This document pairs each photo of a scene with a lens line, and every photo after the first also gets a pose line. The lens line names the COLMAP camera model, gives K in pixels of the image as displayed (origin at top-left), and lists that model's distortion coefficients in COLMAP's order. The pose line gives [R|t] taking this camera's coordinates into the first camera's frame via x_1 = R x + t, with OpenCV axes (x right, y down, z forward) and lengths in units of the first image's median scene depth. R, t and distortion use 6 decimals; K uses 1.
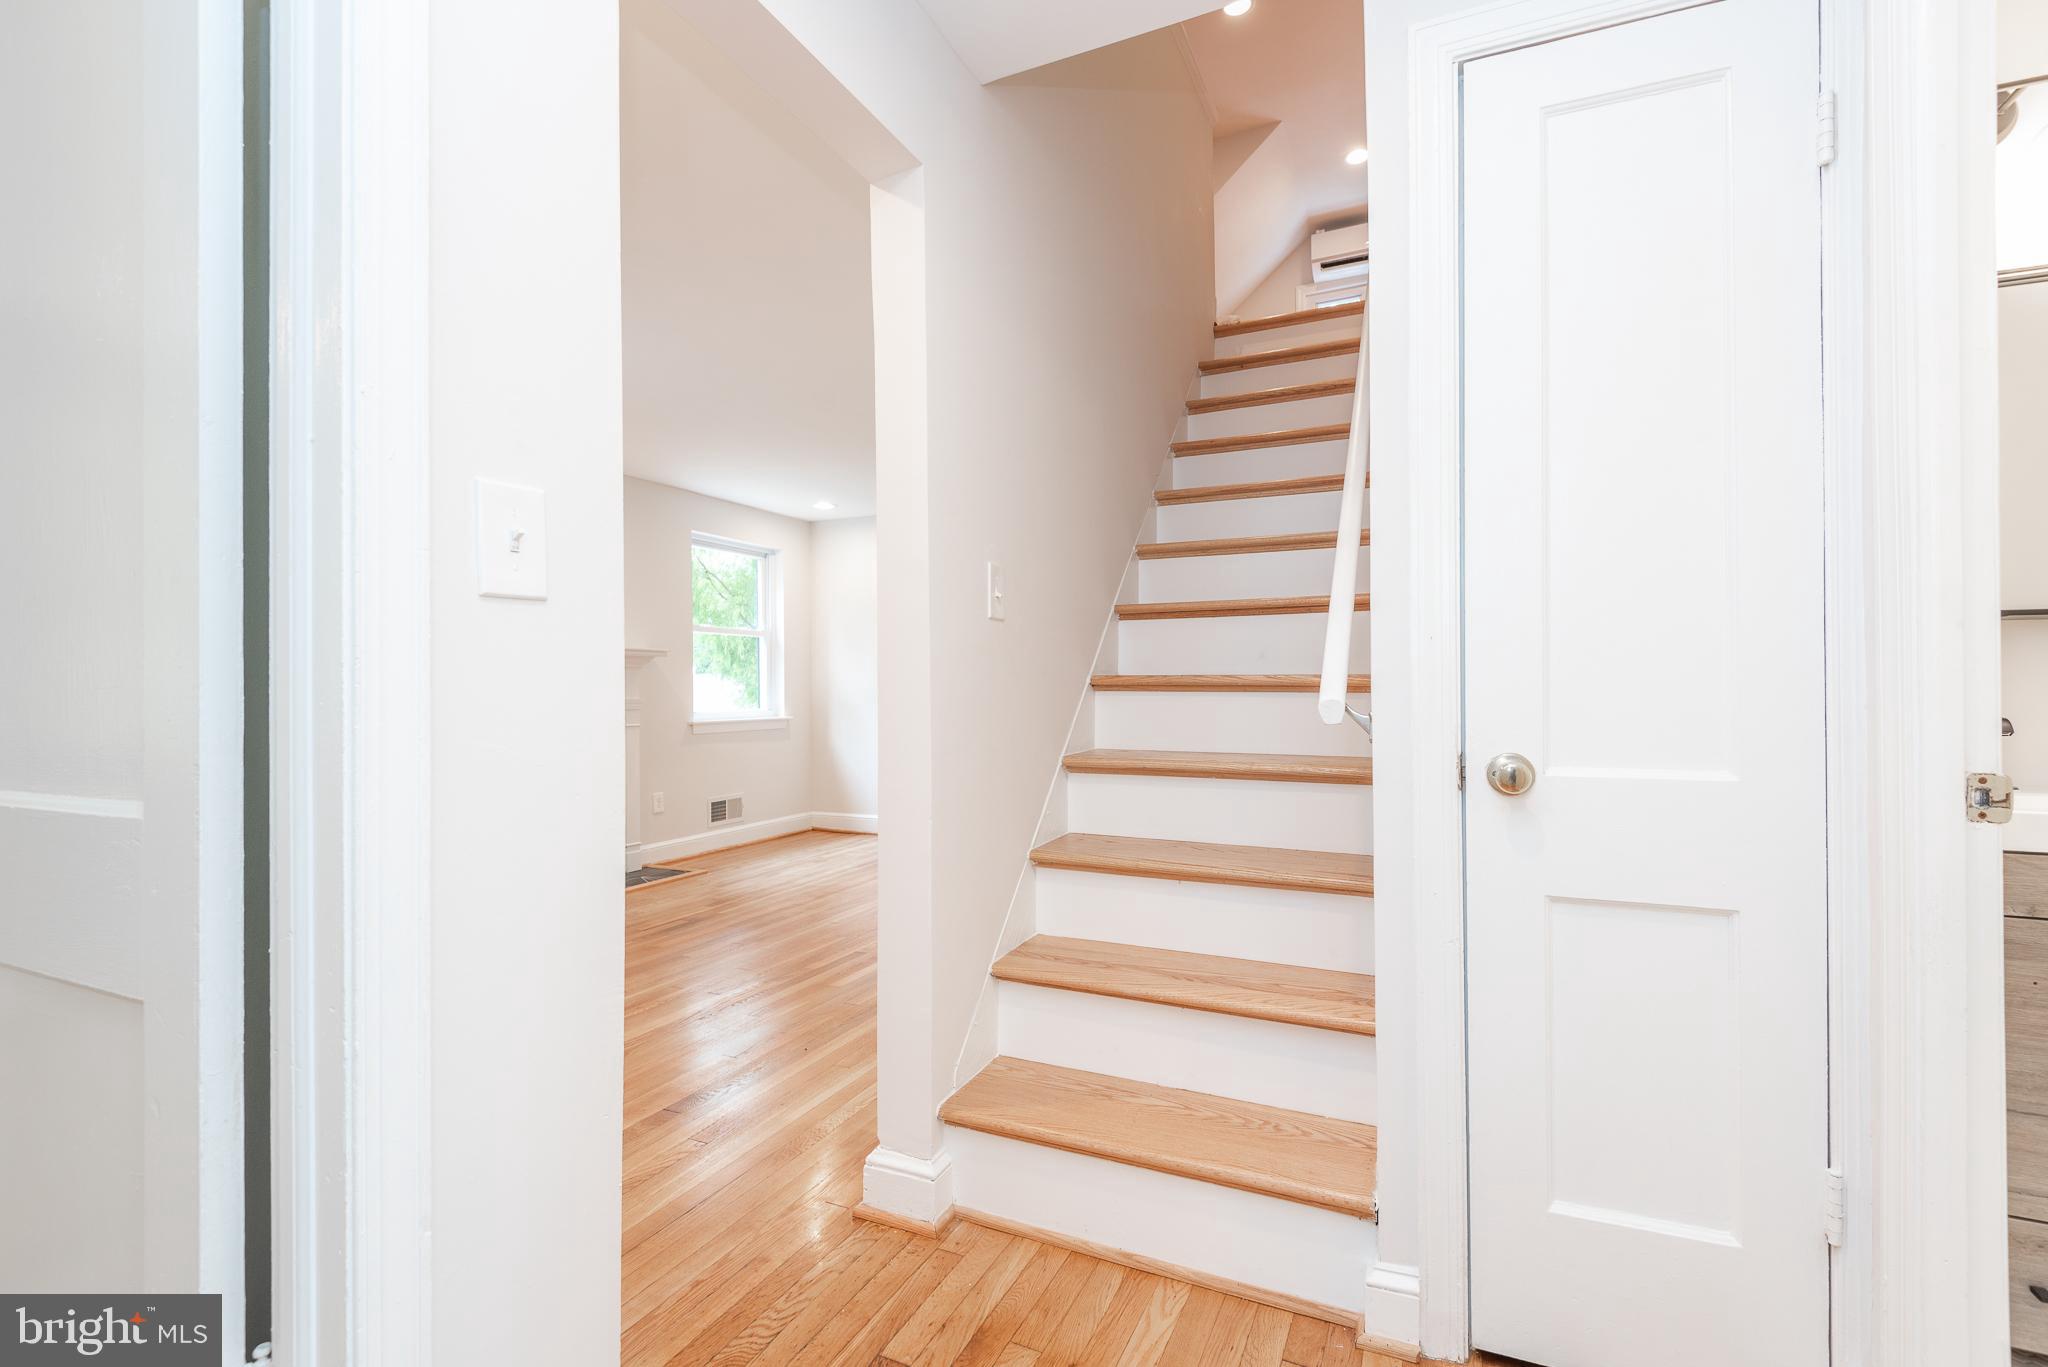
lens RADIAL K [[913.8, 0, 1024.0], [0, 913.8, 683.5], [0, 0, 1]] dist [0.037130, -0.024873]
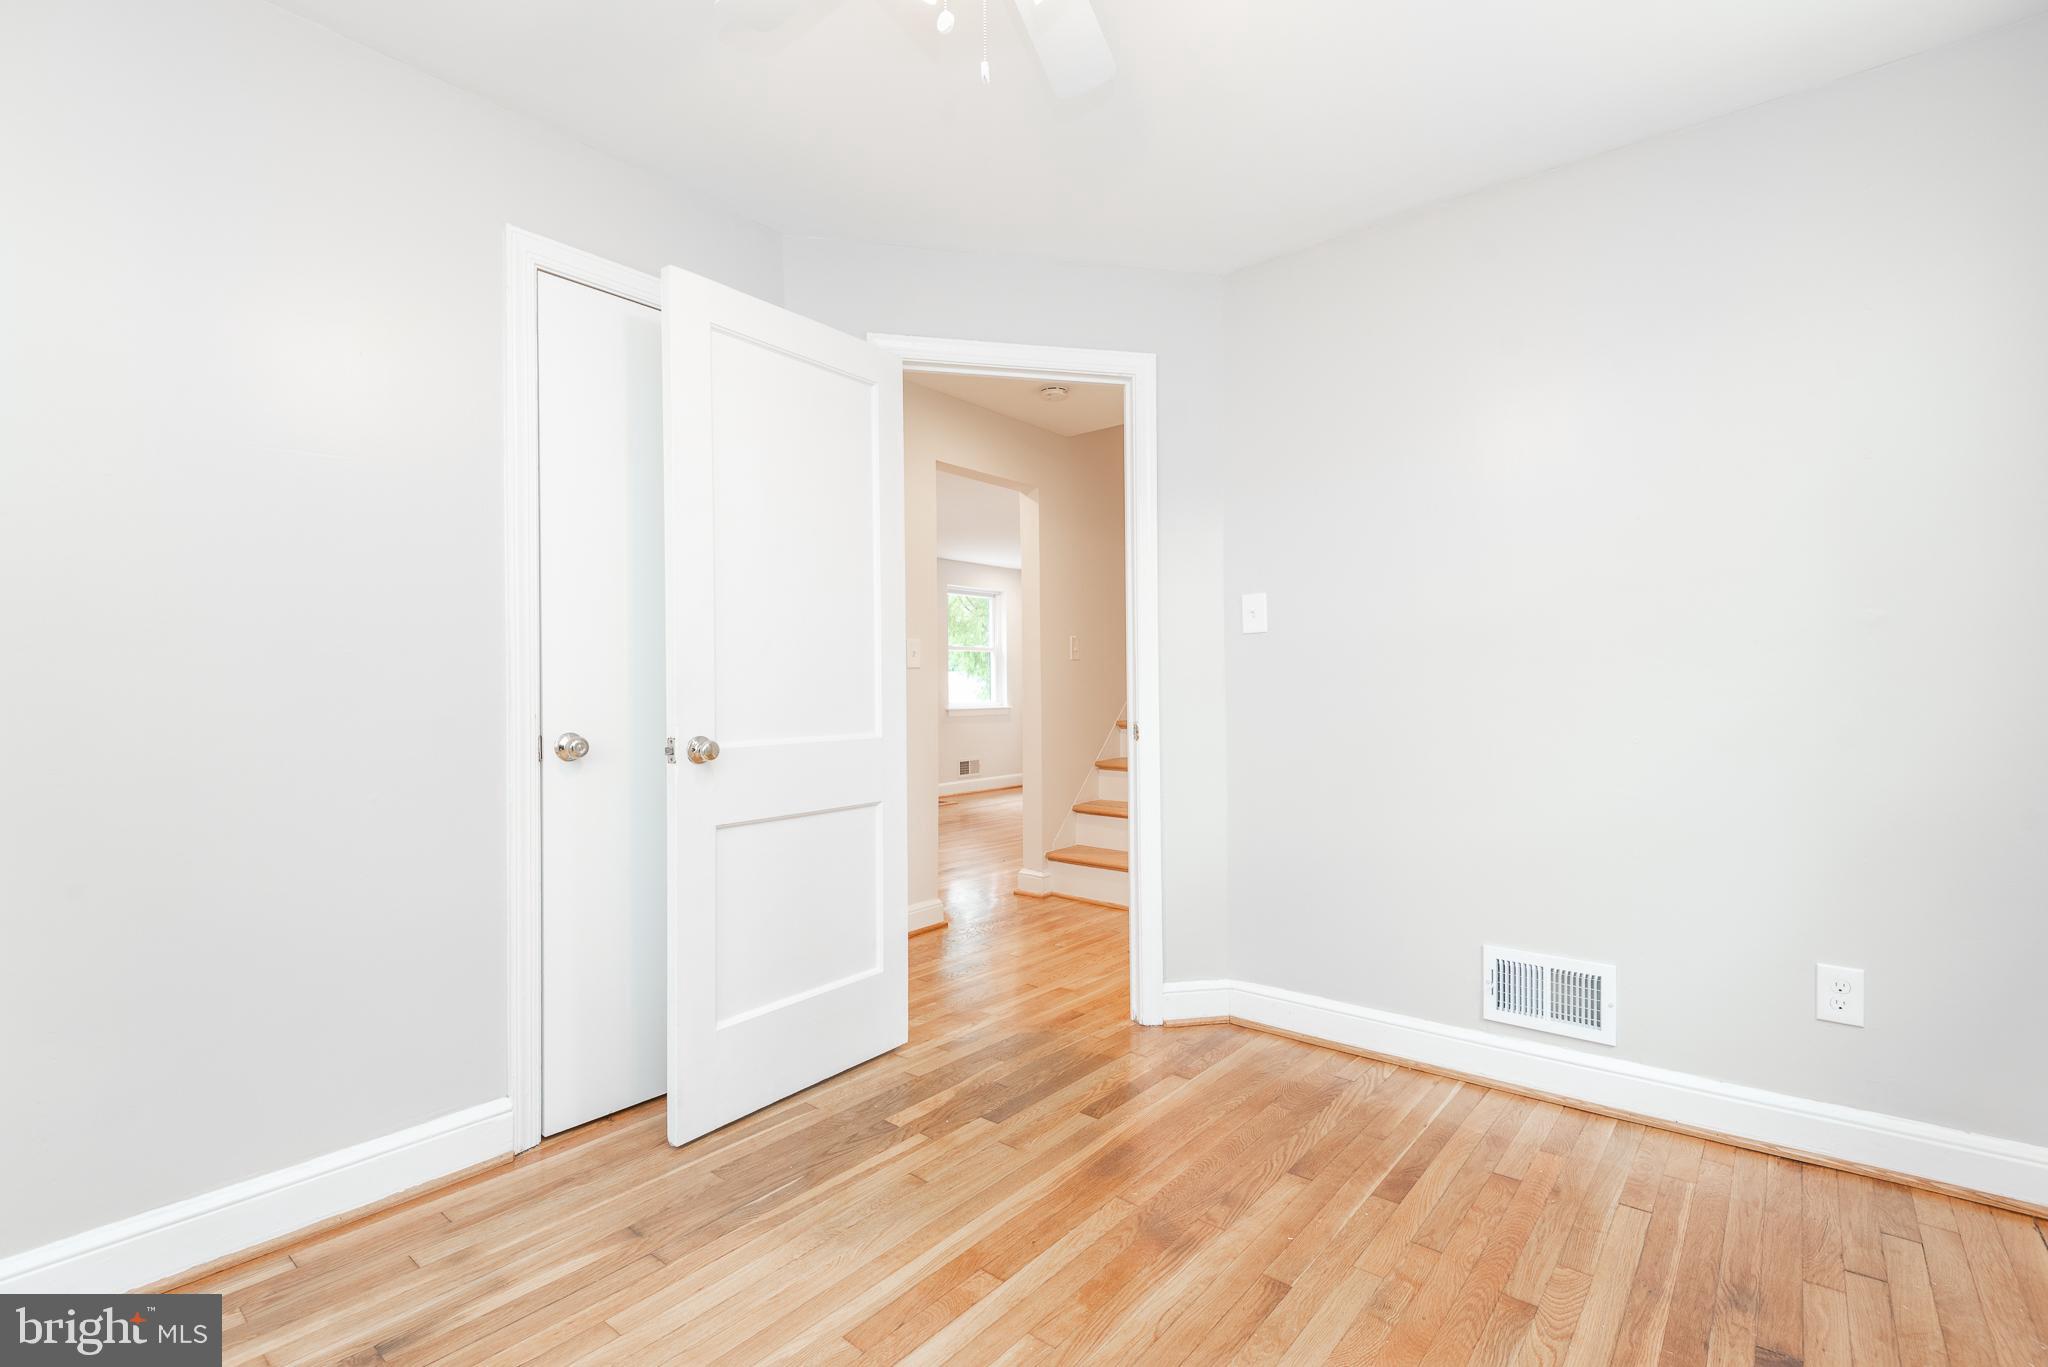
lens RADIAL K [[913.8, 0, 1024.0], [0, 913.8, 683.5], [0, 0, 1]] dist [0.037130, -0.024873]
pose [[0.967132, -0.000571, -0.254273, 0.139432], [0.001717, 0.999989, 0.004284, -0.005870], [0.254268, -0.004580, 0.967123, -0.414506]]
